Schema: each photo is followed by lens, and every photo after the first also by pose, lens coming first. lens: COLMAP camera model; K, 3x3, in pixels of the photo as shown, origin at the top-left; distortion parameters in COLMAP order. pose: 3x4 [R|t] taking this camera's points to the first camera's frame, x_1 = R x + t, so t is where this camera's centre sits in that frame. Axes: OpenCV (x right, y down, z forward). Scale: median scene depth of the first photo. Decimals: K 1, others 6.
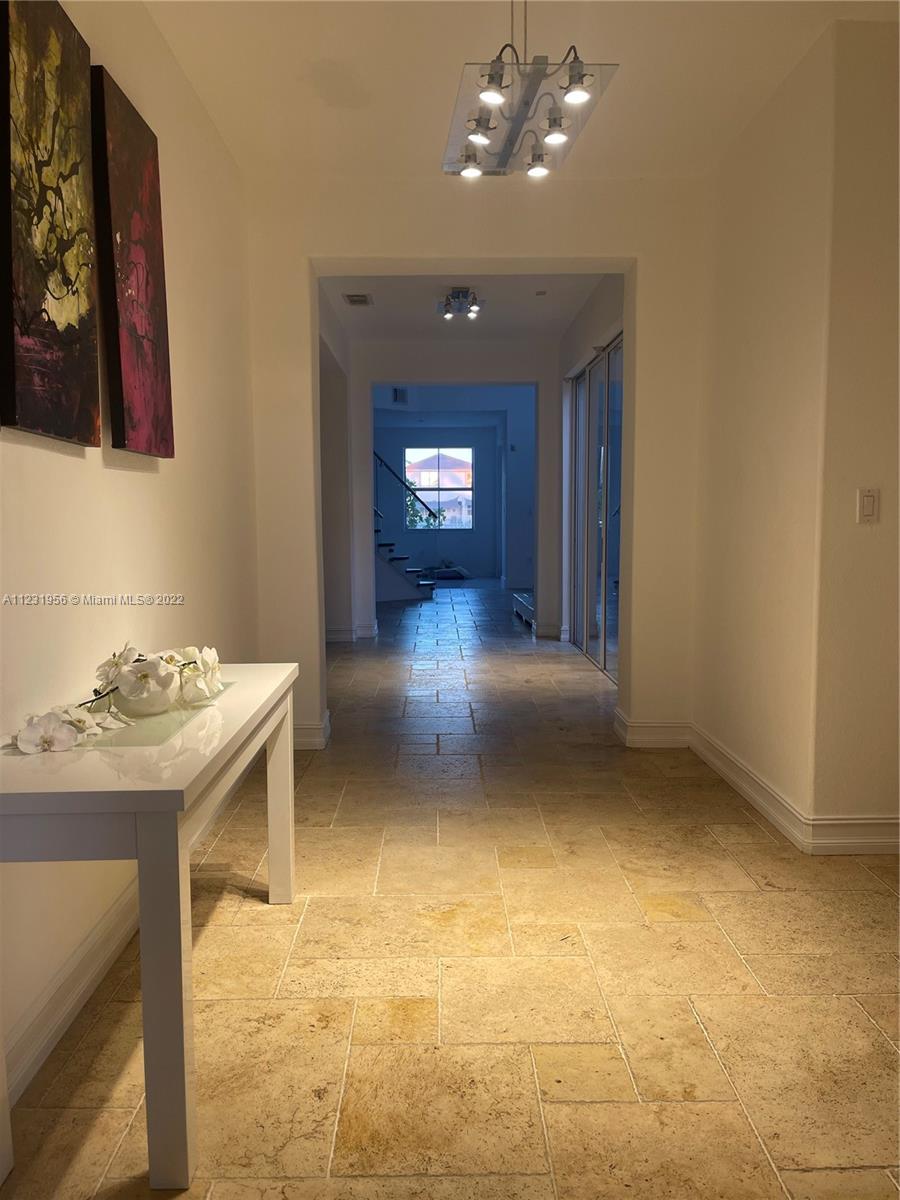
lens RADIAL K [[915.5, 0, 450.0], [0, 915.5, 600.0], [0, 0, 1]] dist [0.102001, -0.136885]
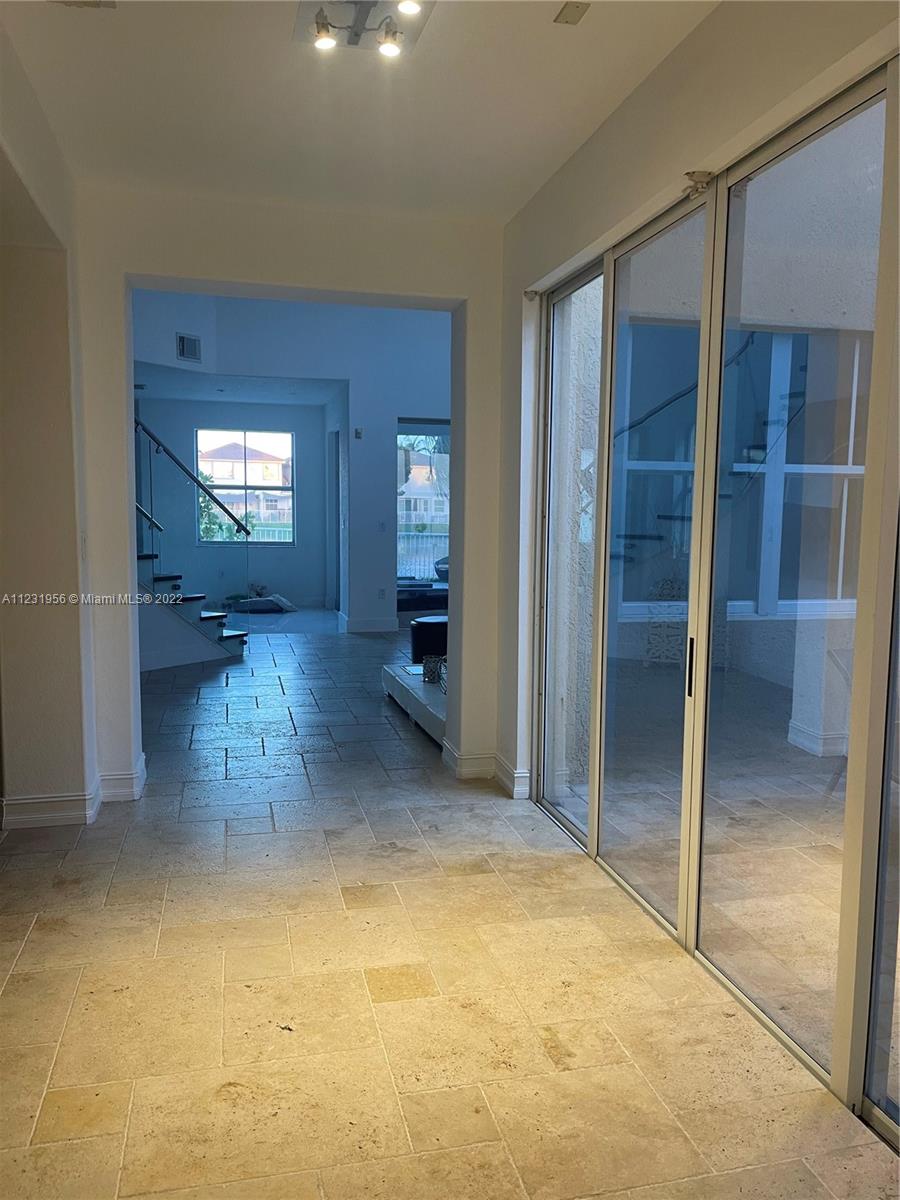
lens RADIAL K [[916.1, 0, 469.0], [0, 916.1, 602.6], [0, 0, 1]] dist [0.088343, -0.128521]
pose [[0.971634, -0.002714, 0.236472, -0.027120], [0.000969, 0.999971, 0.007495, -0.070127], [-0.236486, -0.007054, 0.971609, 0.495761]]
